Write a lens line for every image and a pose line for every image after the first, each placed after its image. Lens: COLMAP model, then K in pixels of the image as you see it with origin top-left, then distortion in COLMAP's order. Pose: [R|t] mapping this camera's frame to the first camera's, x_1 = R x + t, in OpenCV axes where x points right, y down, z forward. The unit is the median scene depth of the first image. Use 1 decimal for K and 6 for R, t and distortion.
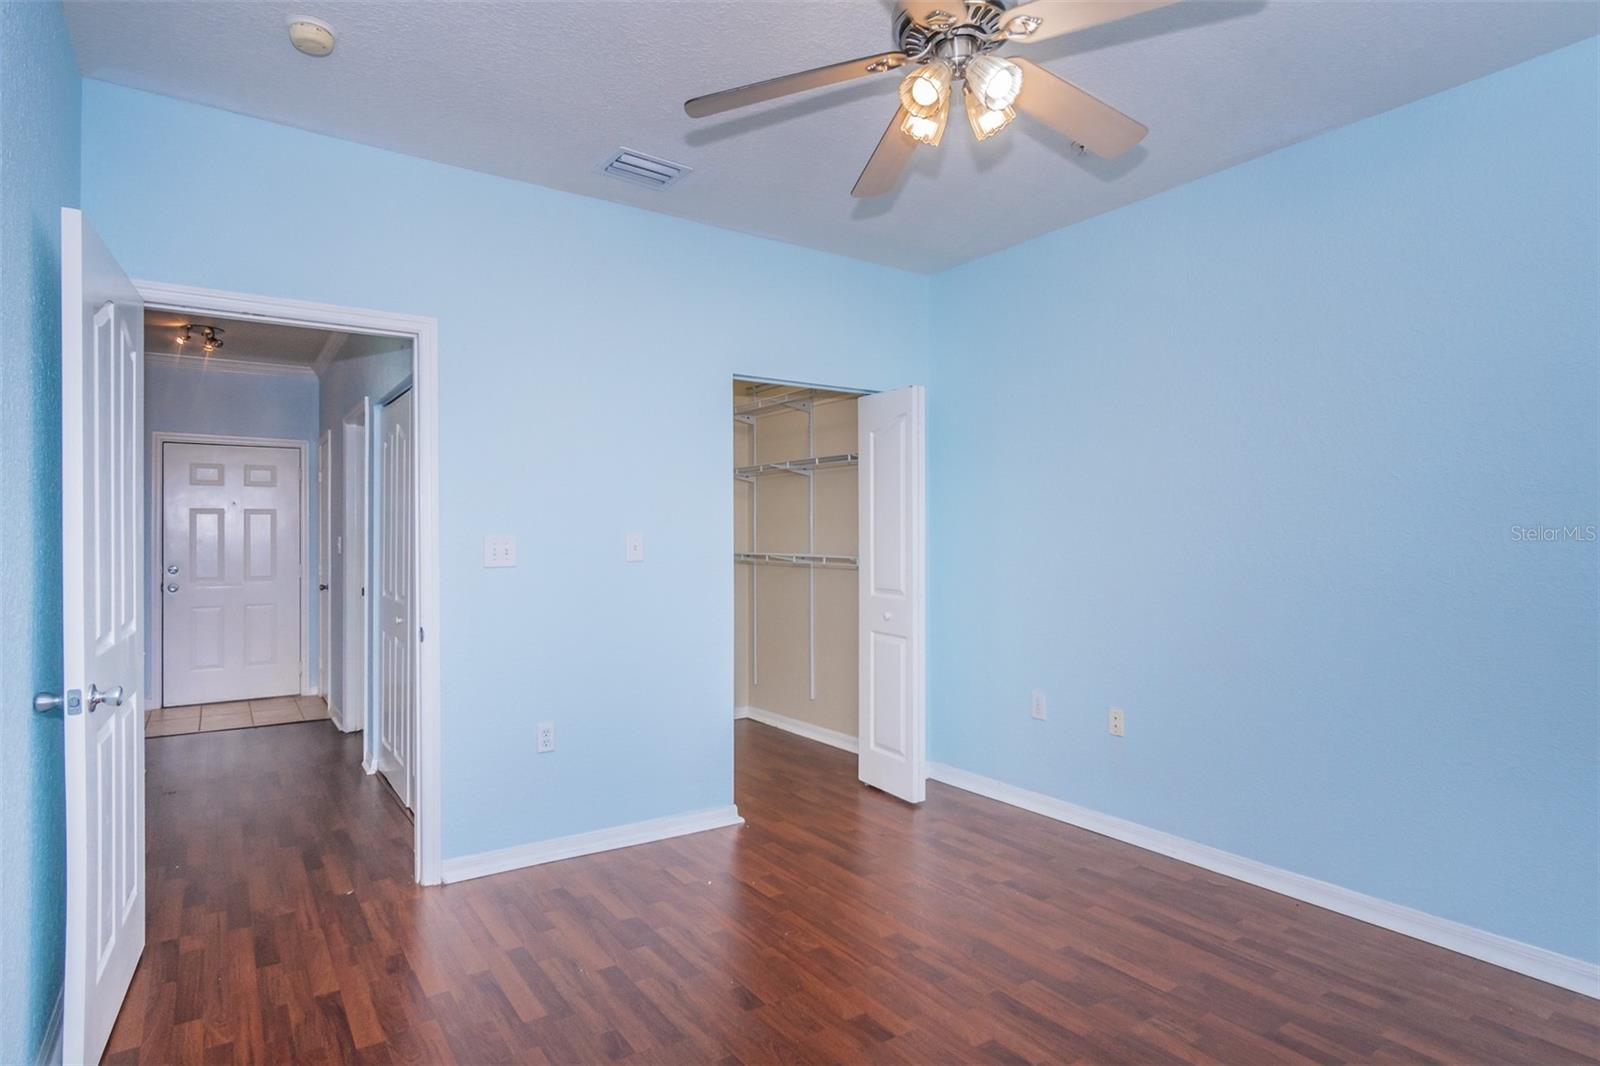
lens RADIAL K [[837.6, 0, 800.0], [0, 837.6, 533.0], [0, 0, 1]] dist [-0.004665, -0.000973]
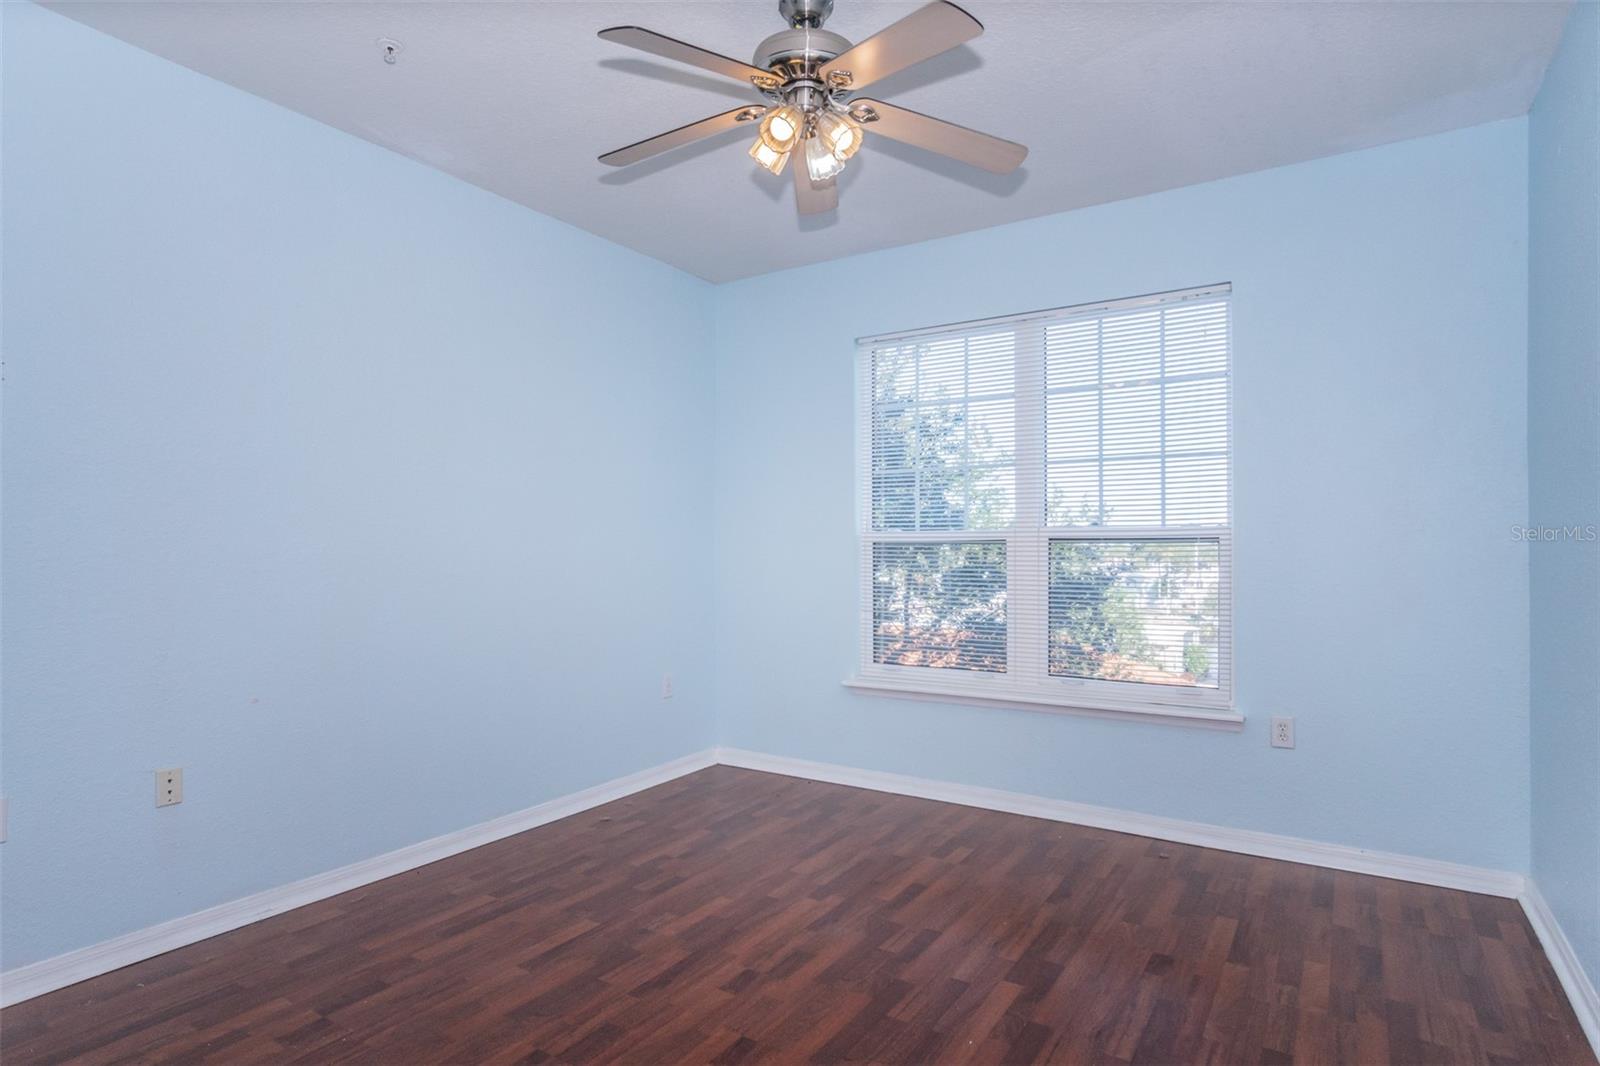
lens RADIAL K [[862.5, 0, 800.0], [0, 862.5, 533.0], [0, 0, 1]] dist [-0.017914, -0.000079]
pose [[-0.377097, 0.016315, 0.926030, -0.681091], [-0.002041, 0.999828, -0.018447, 0.036603], [-0.926171, -0.008847, -0.376999, 1.085337]]
